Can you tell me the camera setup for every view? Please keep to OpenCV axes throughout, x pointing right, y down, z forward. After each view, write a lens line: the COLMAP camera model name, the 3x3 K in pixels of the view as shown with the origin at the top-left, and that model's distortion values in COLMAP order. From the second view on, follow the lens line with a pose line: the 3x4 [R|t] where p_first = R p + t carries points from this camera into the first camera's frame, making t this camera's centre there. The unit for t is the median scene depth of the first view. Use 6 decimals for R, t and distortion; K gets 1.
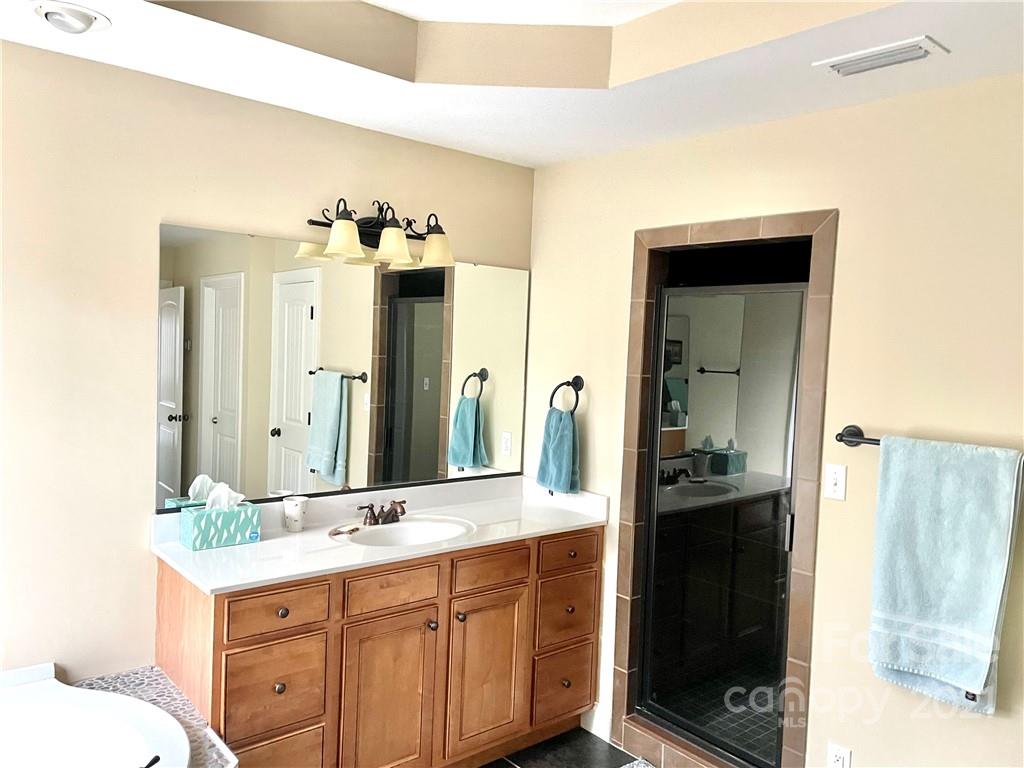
lens RADIAL K [[772.3, 0, 514.5], [0, 772.3, 385.3], [0, 0, 1]] dist [0.108231, -0.139631]
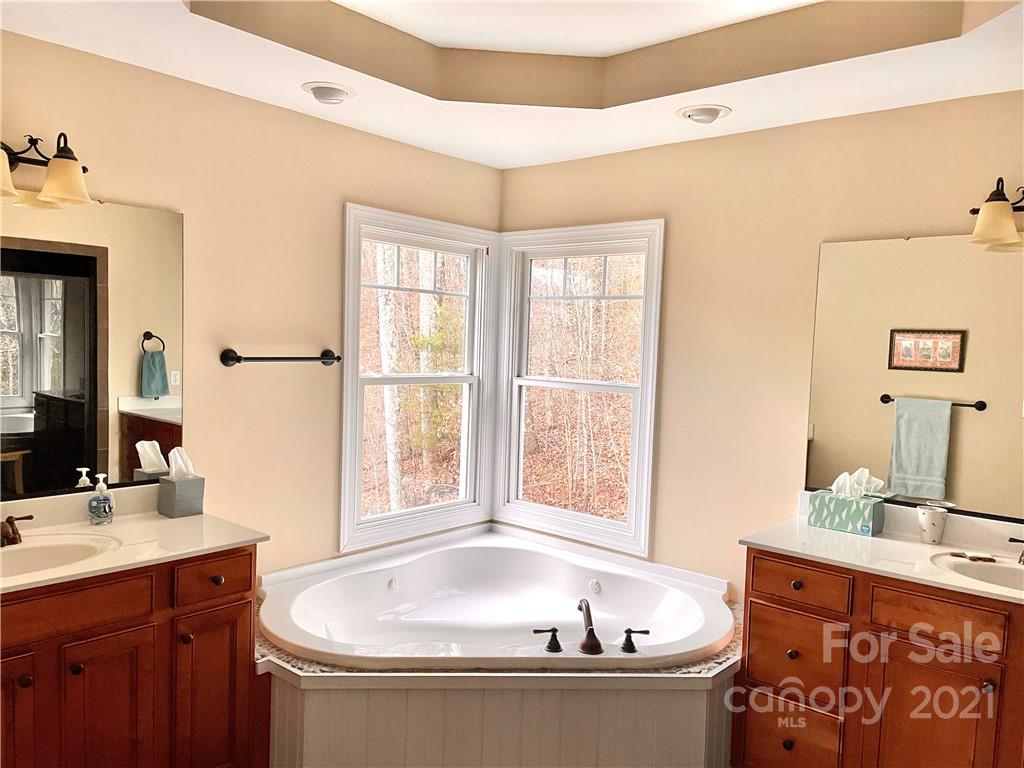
lens RADIAL K [[772.3, 0, 514.5], [0, 772.3, 385.3], [0, 0, 1]] dist [0.108231, -0.139631]
pose [[0.156078, 0.024717, -0.987435, 0.639860], [-0.075915, 0.997030, 0.012957, 0.024890], [0.984823, 0.072939, 0.157491, 0.375373]]
